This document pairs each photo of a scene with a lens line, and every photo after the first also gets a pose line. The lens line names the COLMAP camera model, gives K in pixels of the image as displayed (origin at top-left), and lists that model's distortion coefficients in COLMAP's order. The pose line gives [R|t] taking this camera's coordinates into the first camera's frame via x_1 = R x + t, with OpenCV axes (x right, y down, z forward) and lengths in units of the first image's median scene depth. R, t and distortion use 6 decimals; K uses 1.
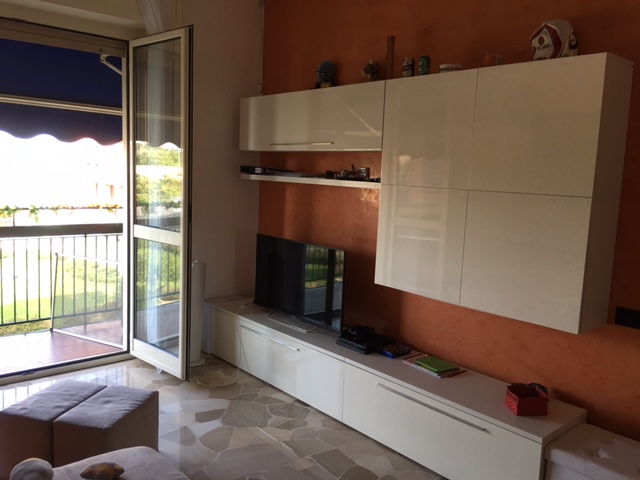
lens RADIAL K [[542.7, 0, 321.0], [0, 542.7, 238.8], [0, 0, 1]] dist [0.021408, -0.043463]
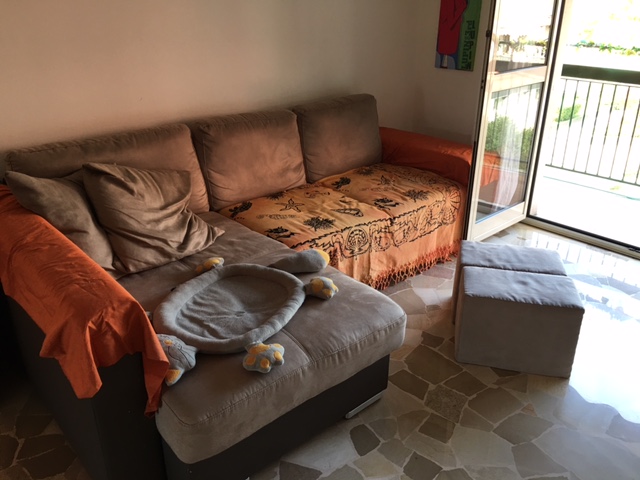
lens RADIAL K [[542.7, 0, 324.3], [0, 542.7, 241.7], [0, 0, 1]] dist [0.021408, -0.043463]
pose [[-0.002770, 0.376810, -0.926286, 0.379095], [-0.130133, 0.918277, 0.373942, -0.041149], [0.991493, 0.121576, 0.046492, 0.635593]]
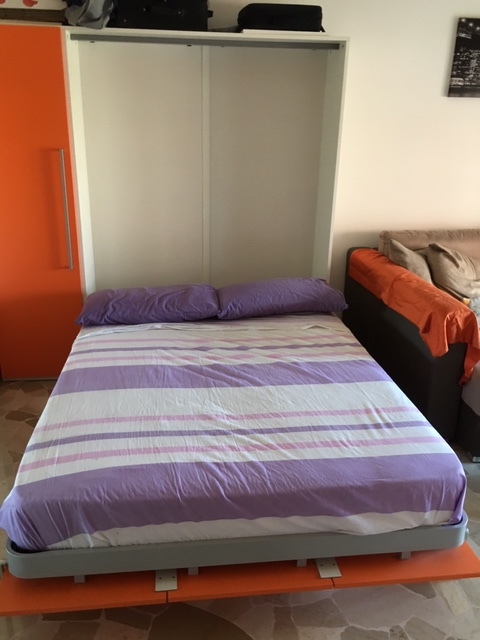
lens RADIAL K [[542.7, 0, 238.5], [0, 542.7, 317.6], [0, 0, 1]] dist [0.021408, -0.043463]
pose [[-0.570476, 0.223427, -0.790340, 0.870606], [-0.135329, 0.923564, 0.358771, -0.032856], [0.810088, 0.311626, -0.496634, 0.623256]]
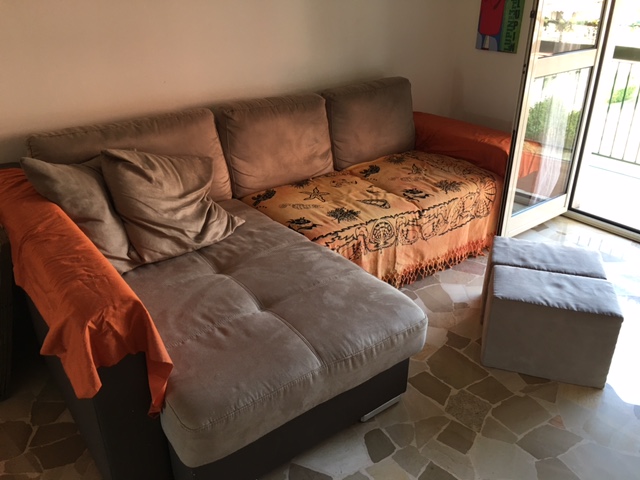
lens RADIAL K [[542.7, 0, 325.0], [0, 542.7, 242.0], [0, 0, 1]] dist [0.021408, -0.043463]
pose [[-0.077908, 0.411884, -0.907900, 0.337157], [-0.128738, 0.898887, 0.418842, -0.051441], [0.988614, 0.149512, -0.017005, 0.658786]]
